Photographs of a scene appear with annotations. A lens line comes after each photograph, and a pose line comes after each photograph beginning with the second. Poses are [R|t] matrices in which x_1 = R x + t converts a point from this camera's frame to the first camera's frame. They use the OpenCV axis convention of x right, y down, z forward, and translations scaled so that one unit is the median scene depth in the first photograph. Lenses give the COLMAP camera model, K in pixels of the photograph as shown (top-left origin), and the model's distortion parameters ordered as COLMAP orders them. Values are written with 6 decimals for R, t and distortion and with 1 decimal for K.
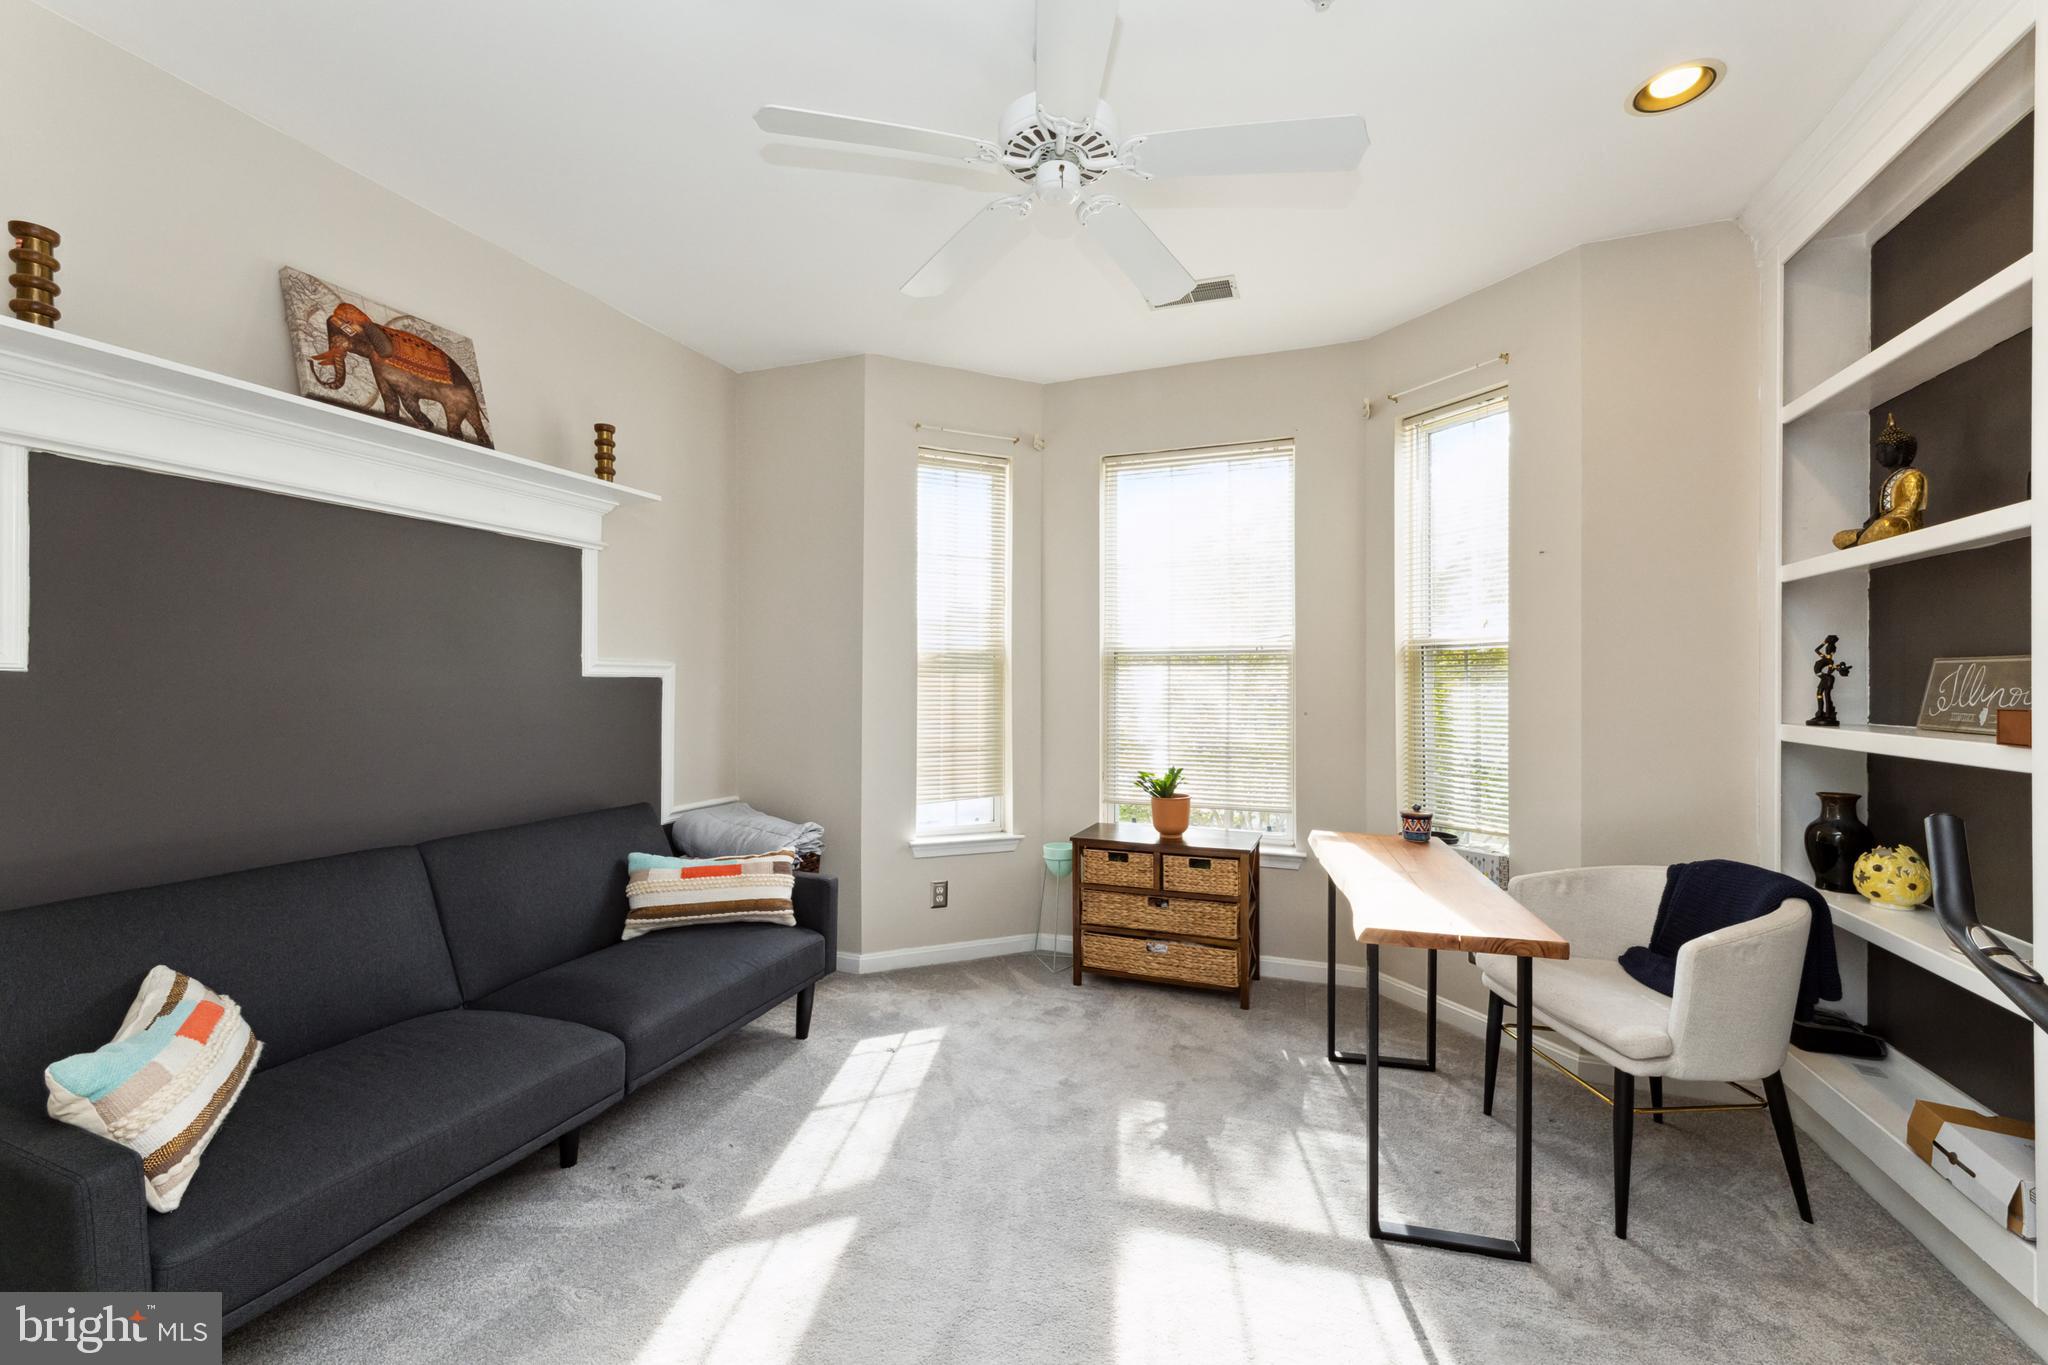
lens RADIAL K [[842.0, 0, 1029.1], [0, 842.0, 681.5], [0, 0, 1]] dist [0.000261, 0.000061]
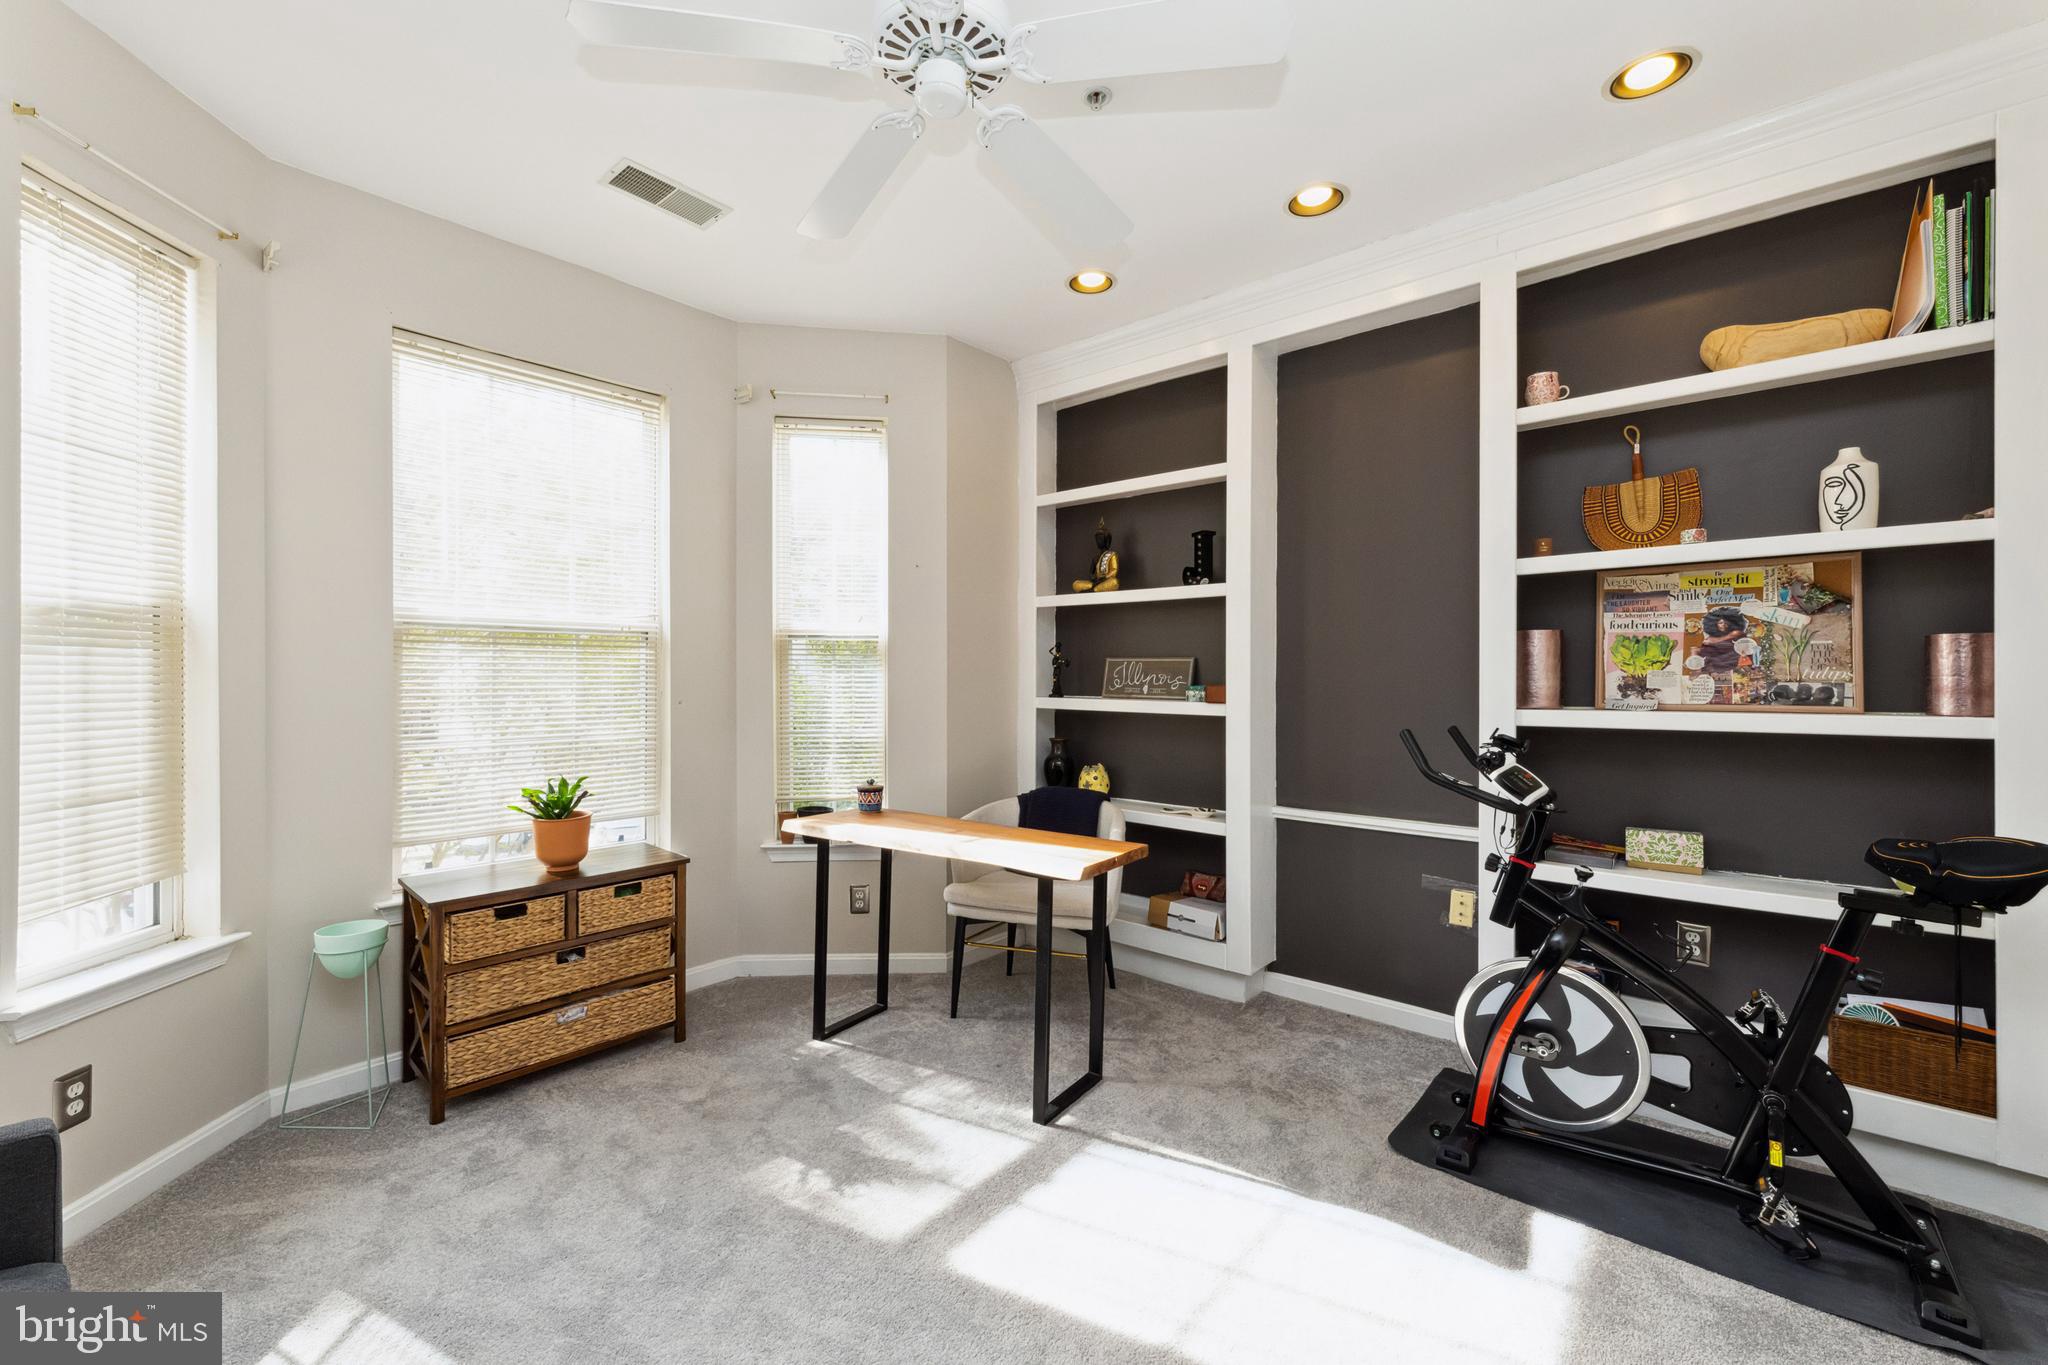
lens RADIAL K [[824.0, 0, 1024.0], [0, 824.0, 682.5], [0, 0, 1]] dist [0.001222, 0.000100]
pose [[0.339678, -0.008609, 0.940502, -0.405821], [-0.004965, 0.999928, 0.010946, 0.003968], [-0.940529, -0.008388, 0.339611, 0.357009]]
